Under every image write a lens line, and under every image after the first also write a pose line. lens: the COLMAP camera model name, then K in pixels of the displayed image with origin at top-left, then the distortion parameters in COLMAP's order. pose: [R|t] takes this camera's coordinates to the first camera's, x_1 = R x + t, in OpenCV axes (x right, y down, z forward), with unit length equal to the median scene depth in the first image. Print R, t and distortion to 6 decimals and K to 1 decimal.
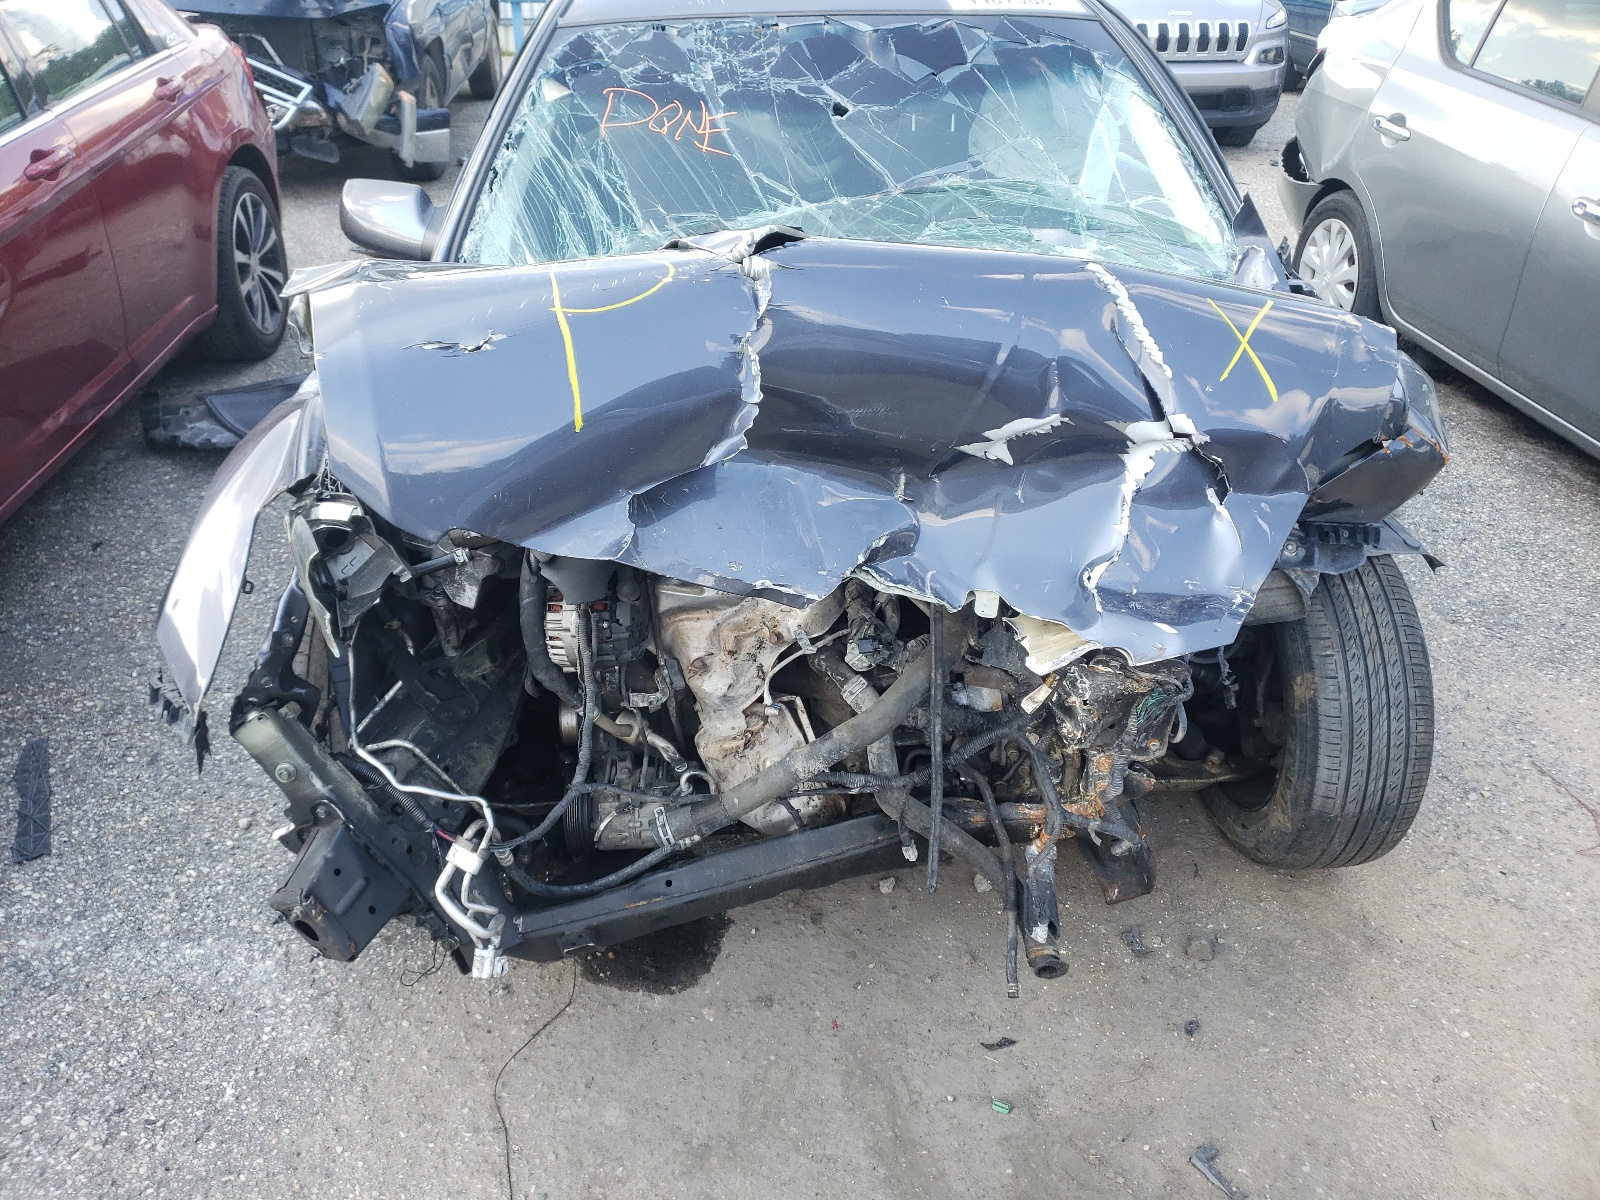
lens RADIAL K [[1241.6, 0, 799.2], [0, 1241.6, 602.8], [0, 0, 1]] dist [-0.000939, 0.001931]
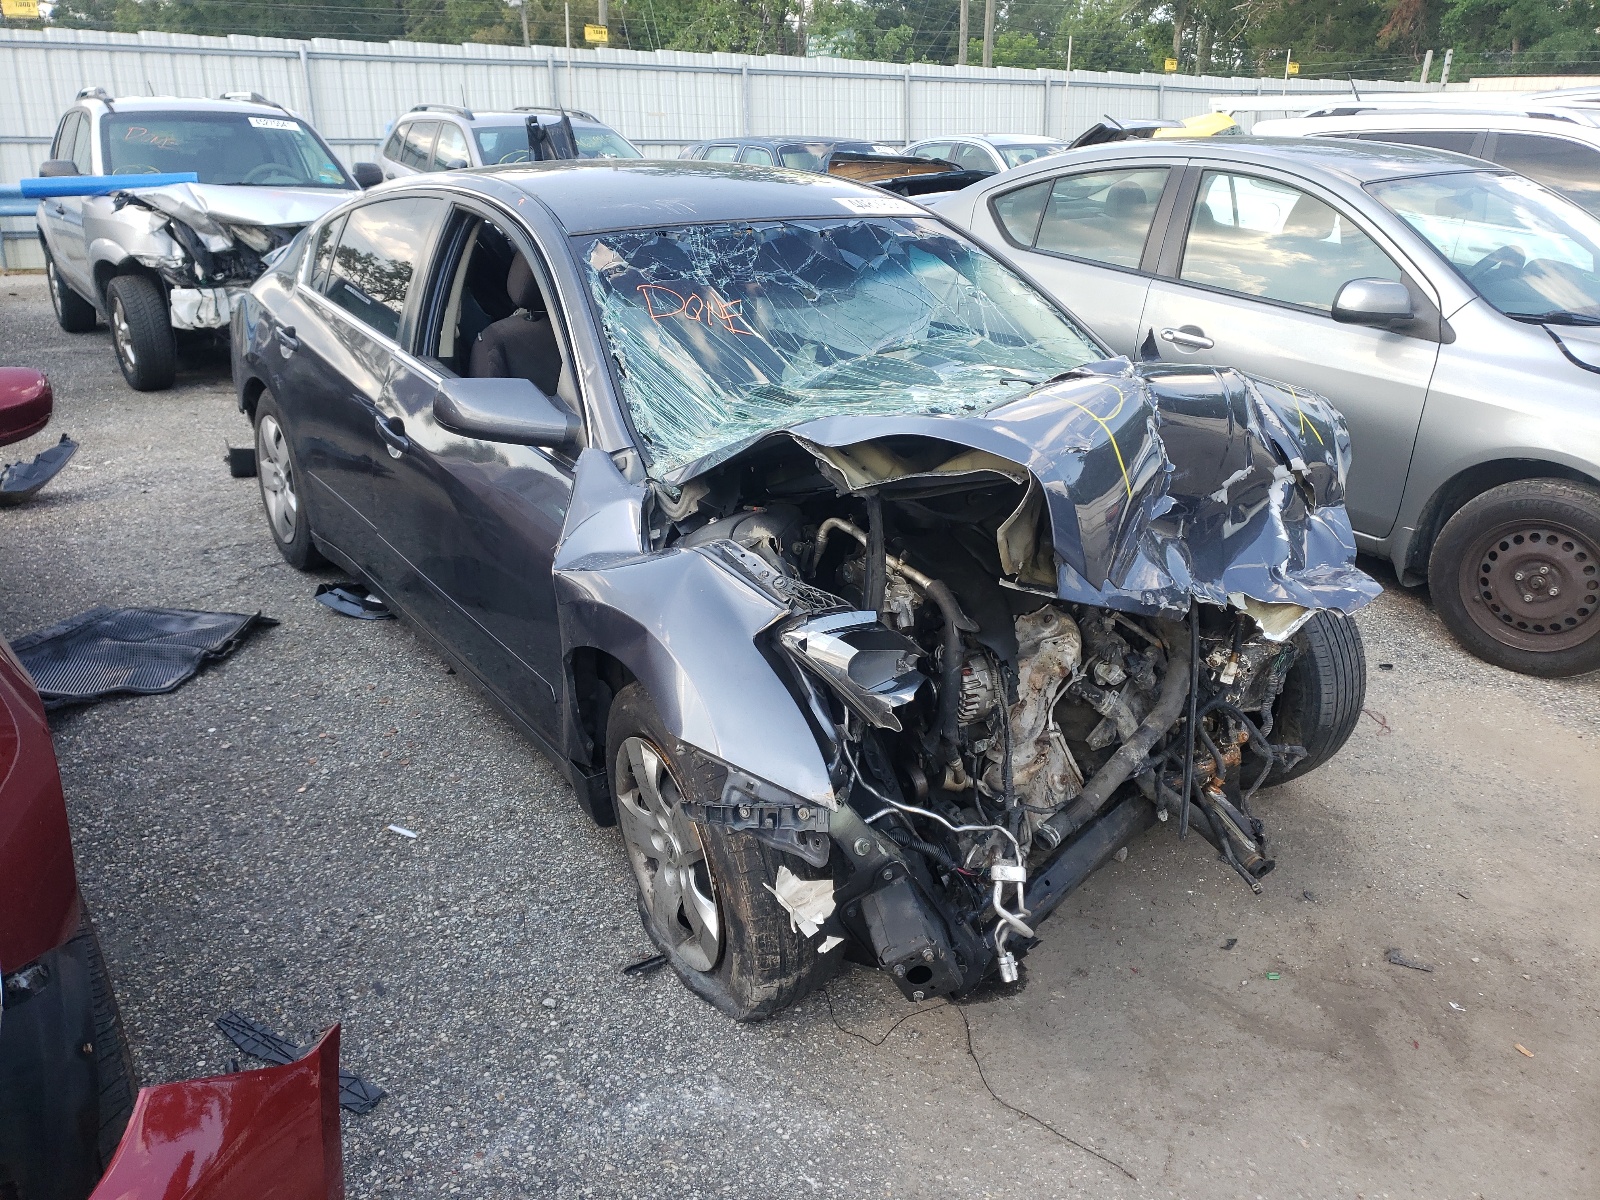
lens RADIAL K [[1241.6, 0, 797.9], [0, 1241.6, 614.8], [0, 0, 1]] dist [-0.000939, 0.001931]
pose [[0.854186, -0.177799, 0.488624, -0.798282], [0.243172, 0.967221, -0.073150, -0.001631], [-0.459601, 0.181303, 0.869423, -0.009193]]
